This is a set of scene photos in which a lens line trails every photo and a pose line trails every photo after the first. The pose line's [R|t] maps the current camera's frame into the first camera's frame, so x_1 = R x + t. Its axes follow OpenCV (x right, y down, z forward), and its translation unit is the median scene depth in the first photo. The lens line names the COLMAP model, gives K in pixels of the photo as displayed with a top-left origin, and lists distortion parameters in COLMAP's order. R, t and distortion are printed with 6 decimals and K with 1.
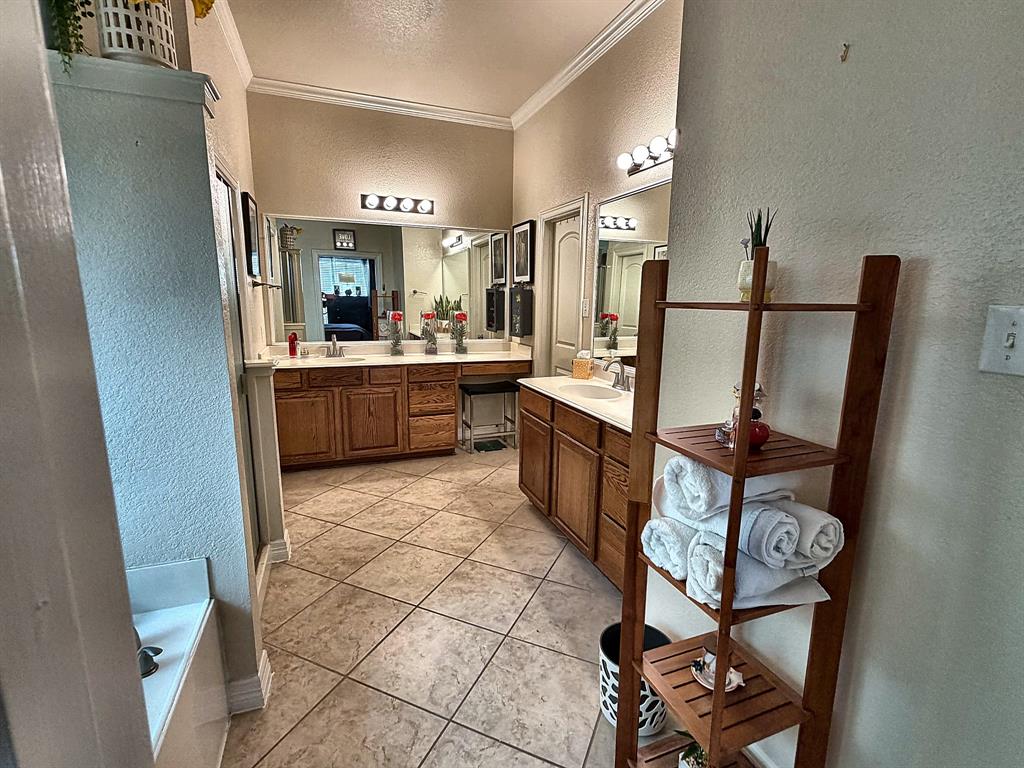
lens RADIAL K [[476.4, 0, 512.0], [0, 476.4, 384.0], [0, 0, 1]] dist [0.001881, 0.000105]
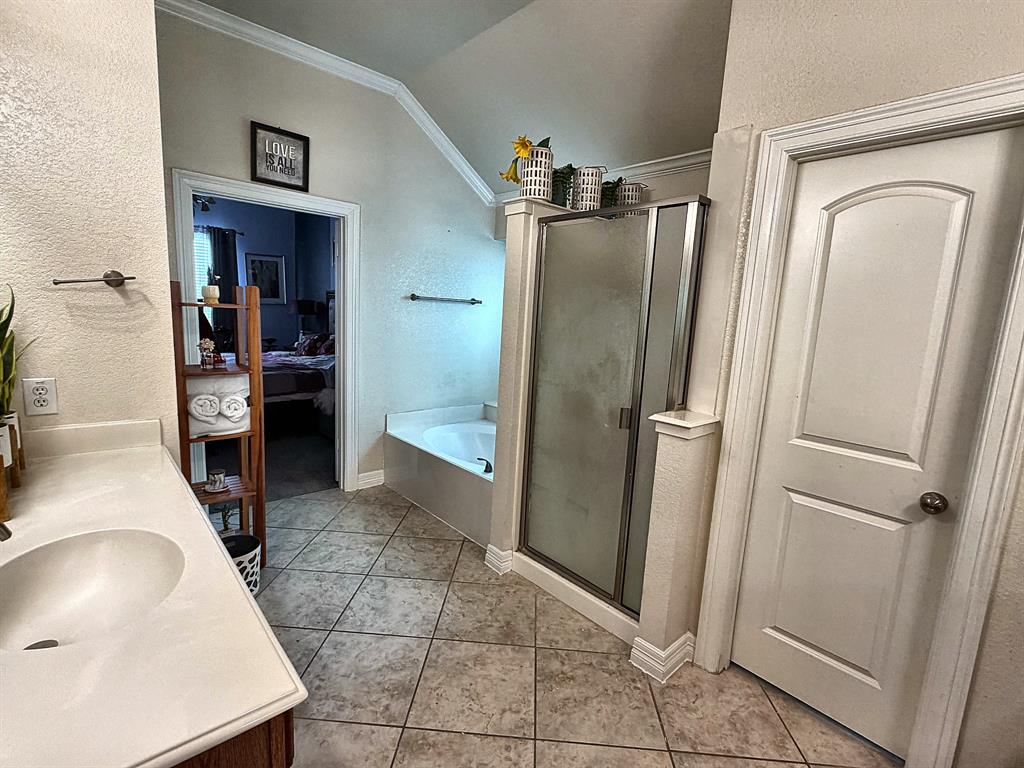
lens RADIAL K [[476.4, 0, 512.0], [0, 476.4, 384.0], [0, 0, 1]] dist [0.001881, 0.000105]
pose [[-0.930158, -0.005288, -0.367121, 0.005829], [-0.127532, 0.942292, 0.309550, -0.323508], [0.344299, 0.334750, -0.877155, 1.691581]]
